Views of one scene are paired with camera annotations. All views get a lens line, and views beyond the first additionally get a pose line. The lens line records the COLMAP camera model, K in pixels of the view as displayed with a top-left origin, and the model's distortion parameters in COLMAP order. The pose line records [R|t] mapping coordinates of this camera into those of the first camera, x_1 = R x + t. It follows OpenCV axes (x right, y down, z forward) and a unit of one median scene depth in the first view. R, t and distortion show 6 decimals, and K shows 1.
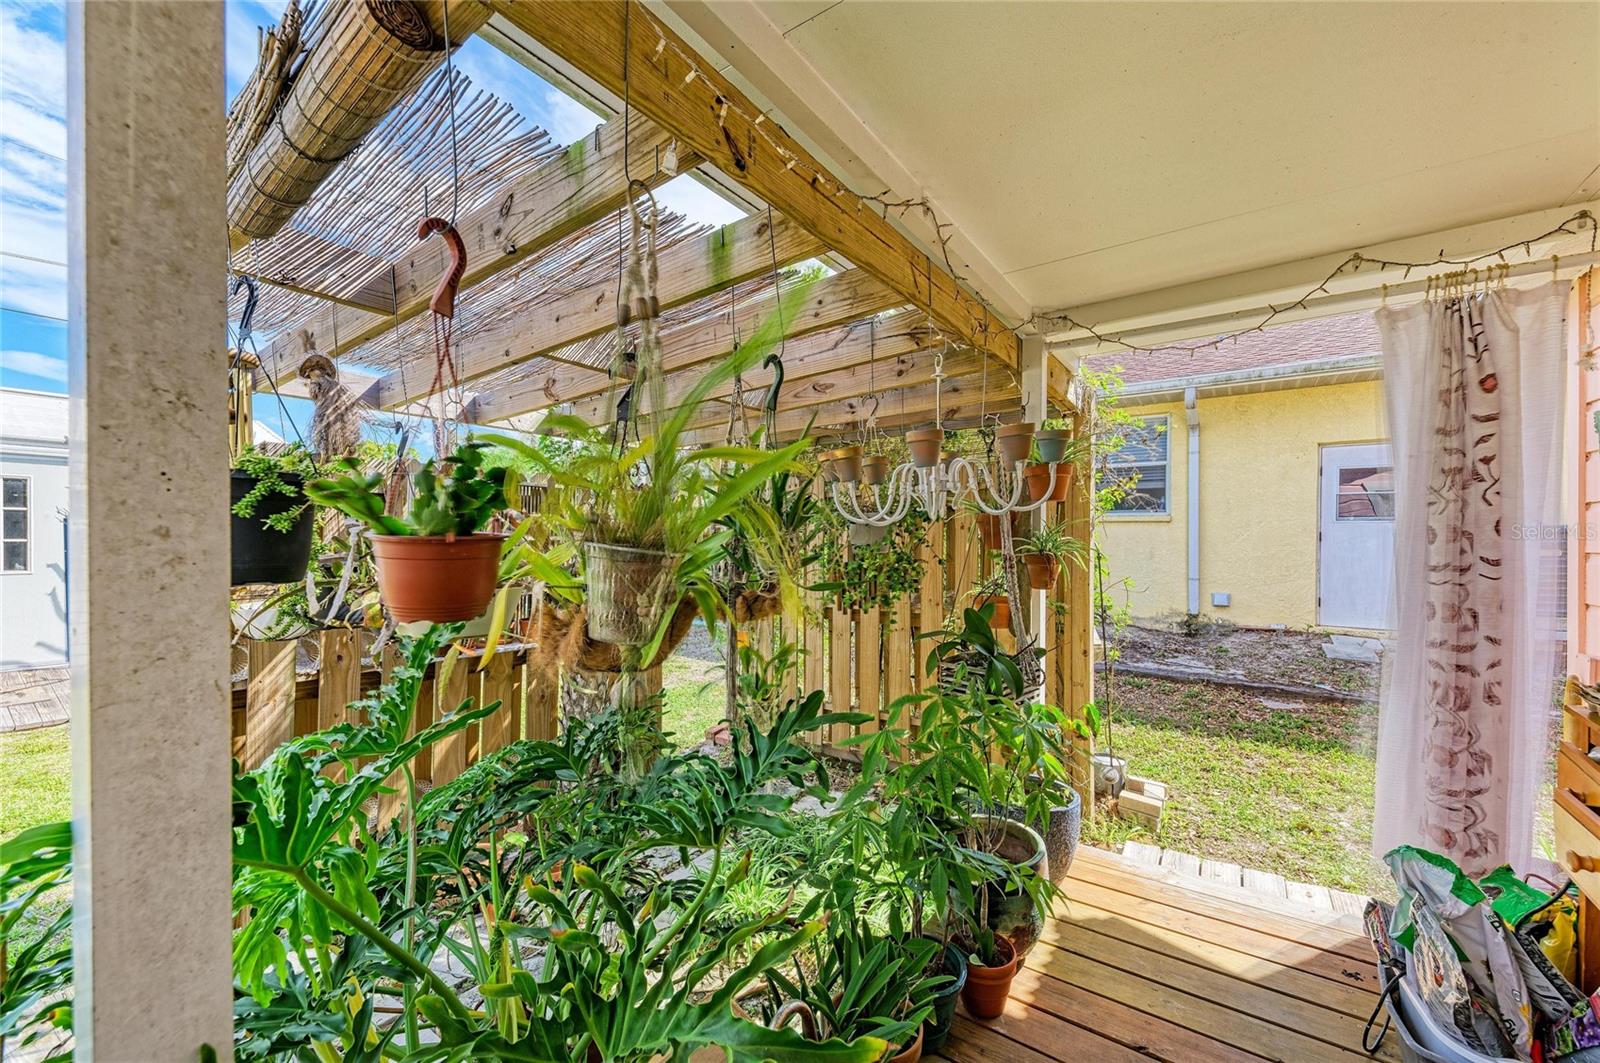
lens RADIAL K [[630.9, 0, 805.1], [0, 630.9, 544.6], [0, 0, 1]] dist [0.009123, -0.000722]
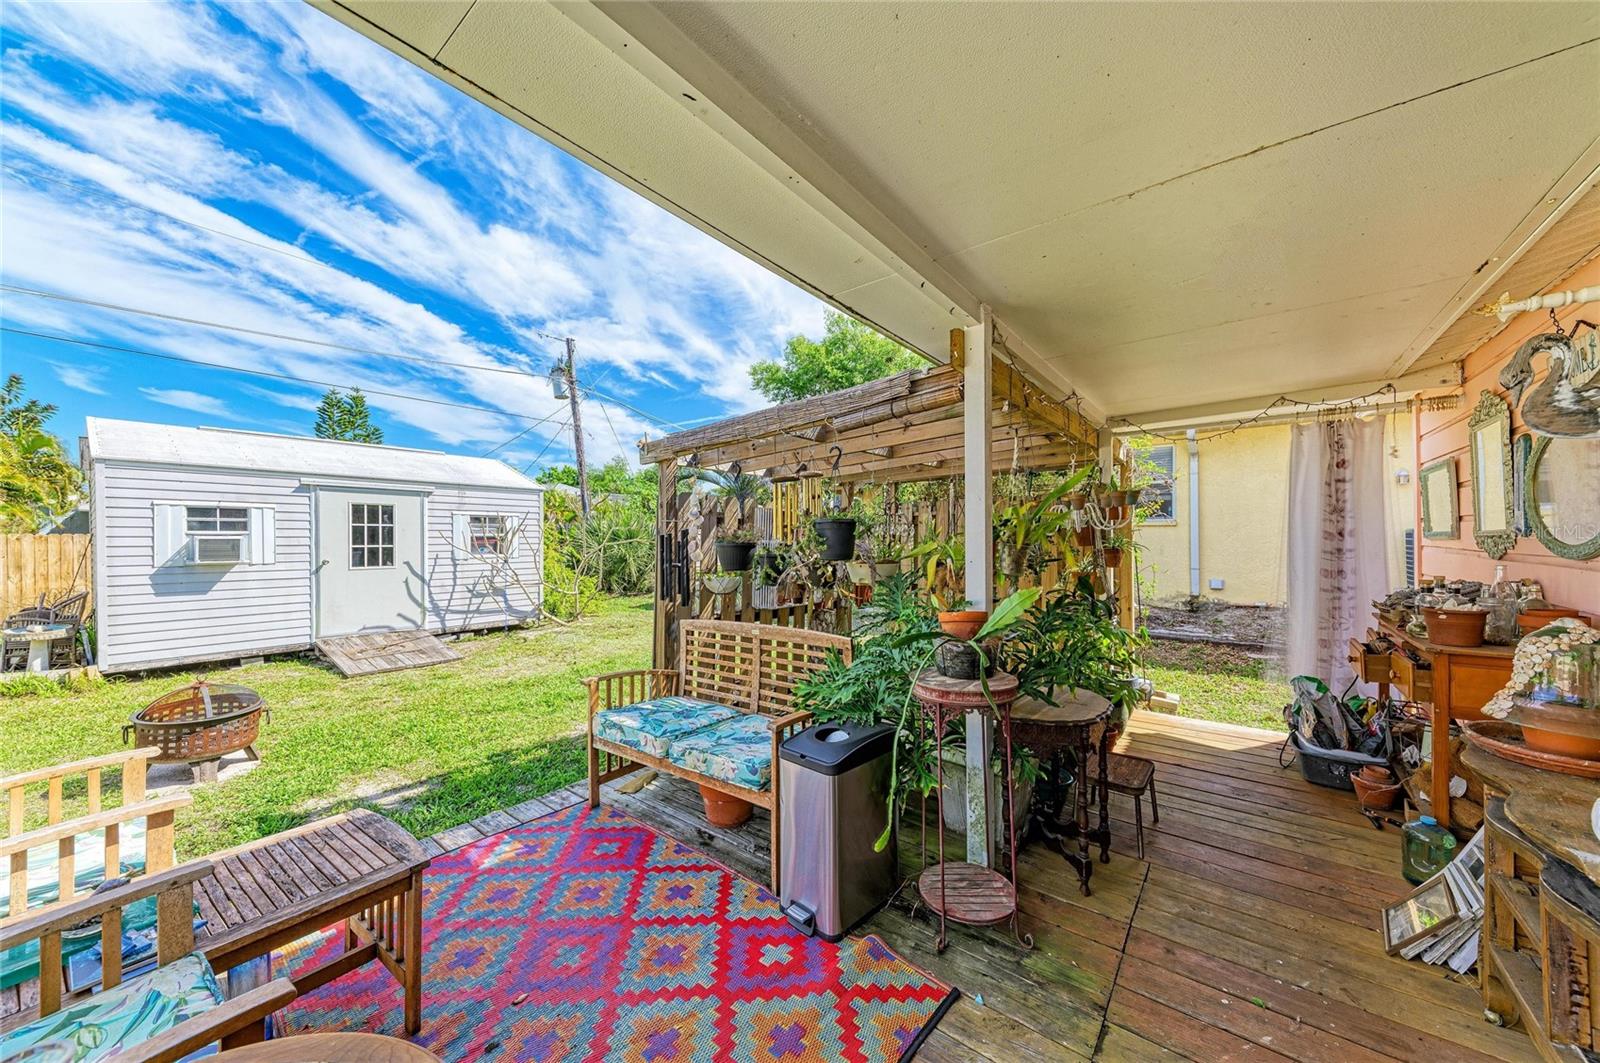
lens RADIAL K [[557.5, 0, 802.0], [0, 557.5, 543.8], [0, 0, 1]] dist [0.005186, -0.000282]
pose [[0.998257, -0.007846, -0.058489, -0.341259], [0.007639, 0.999964, -0.003768, 0.000288], [0.058516, 0.003315, 0.998281, -0.532249]]
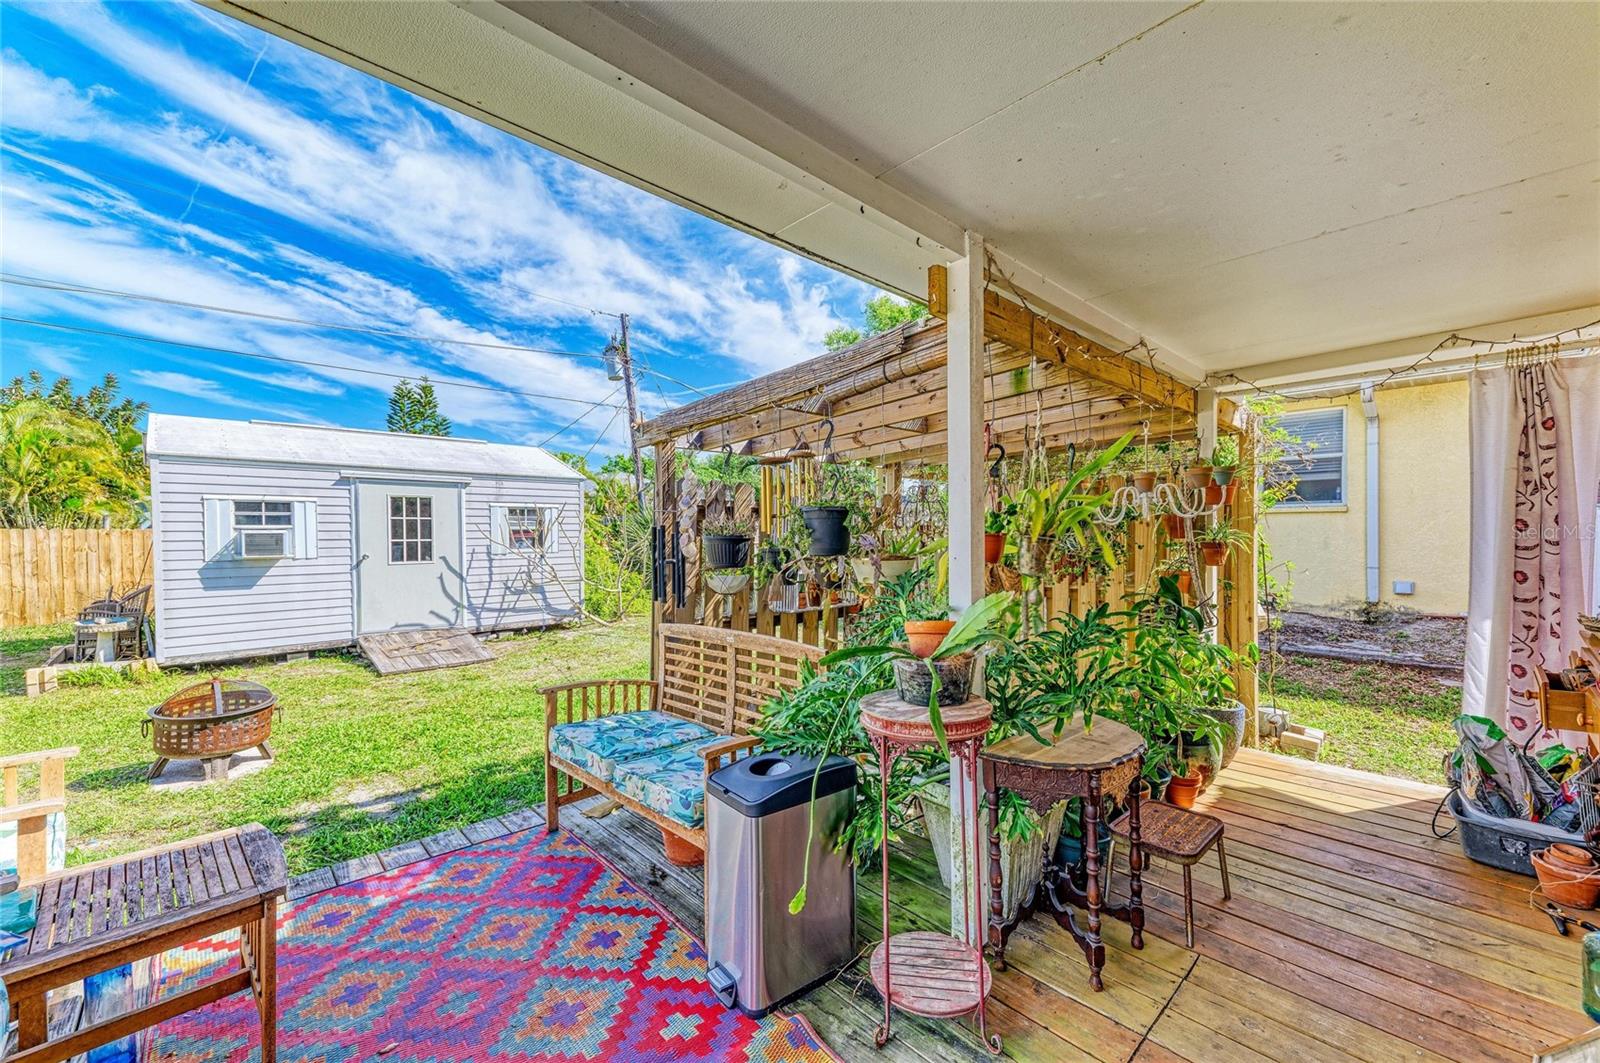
lens RADIAL K [[630.9, 0, 805.1], [0, 630.9, 544.6], [0, 0, 1]] dist [0.009123, -0.000722]
pose [[0.979600, -0.007983, -0.200800, -0.195277], [0.009602, 0.999929, 0.007088, 0.002102], [0.200729, -0.008872, 0.979607, -0.471896]]
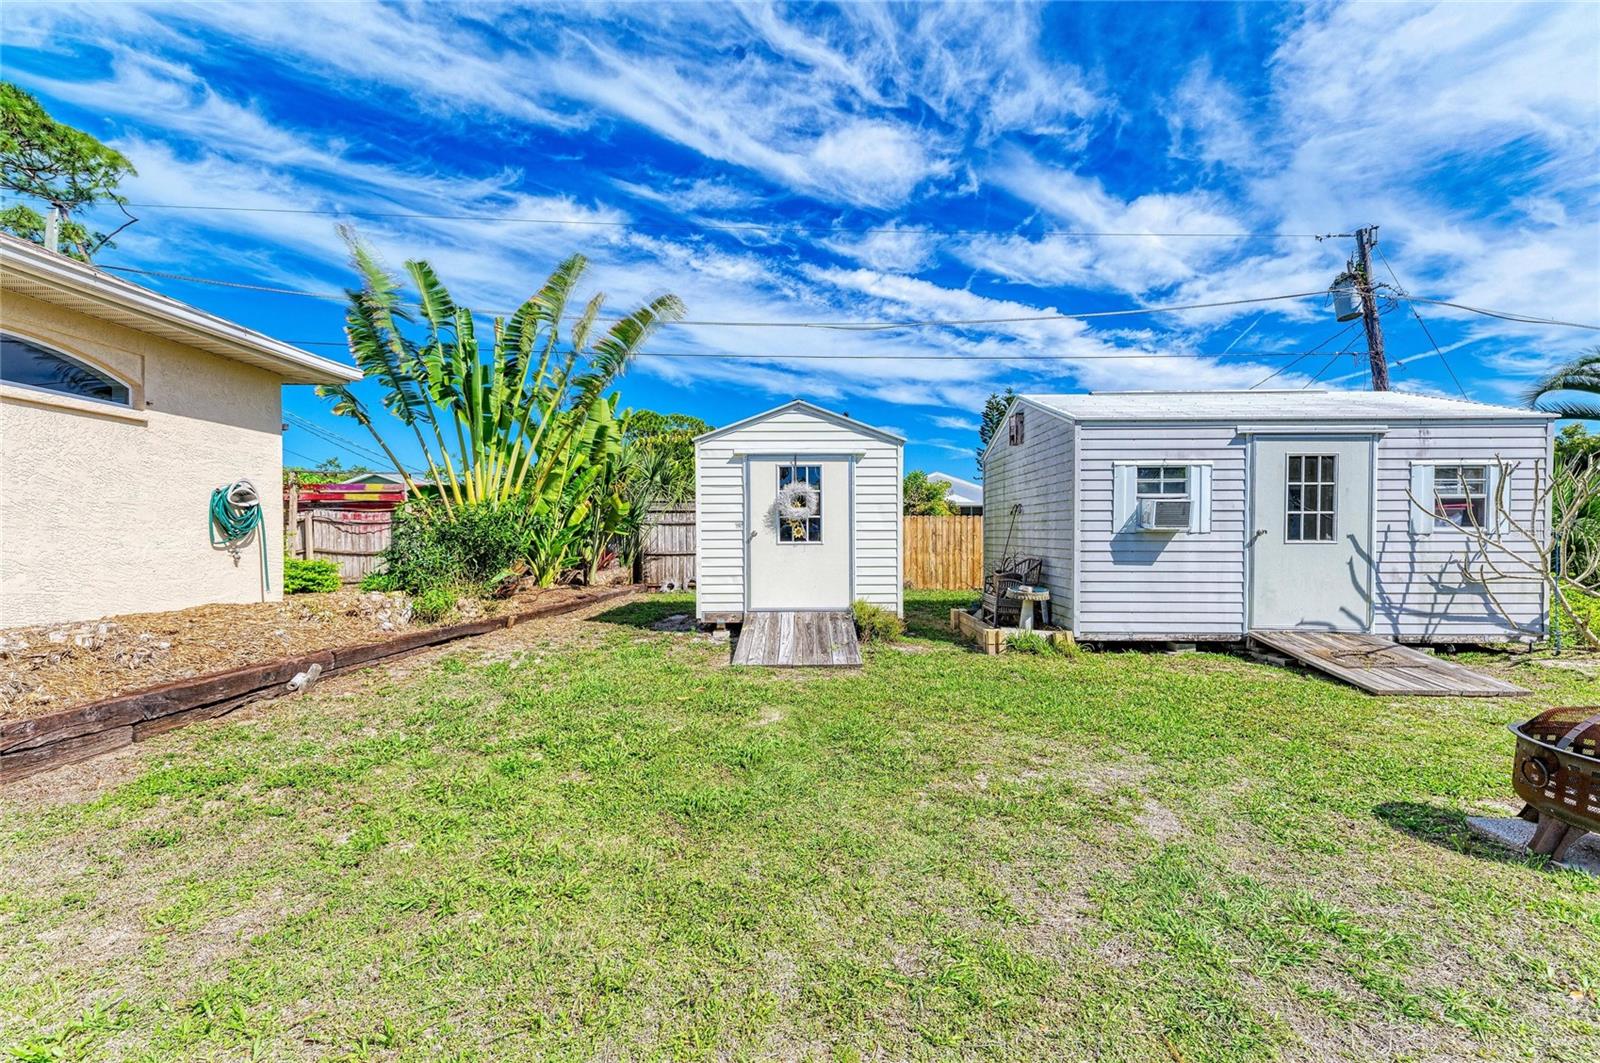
lens RADIAL K [[545.6, 0, 800.0], [0, 545.6, 531.5], [0, 0, 1]] dist [-0.000014, -0.000081]
pose [[0.554963, -0.014063, -0.831756, -1.889874], [-0.008505, 0.999709, -0.022577, 0.107557], [0.831832, 0.019604, 0.554682, -0.540076]]
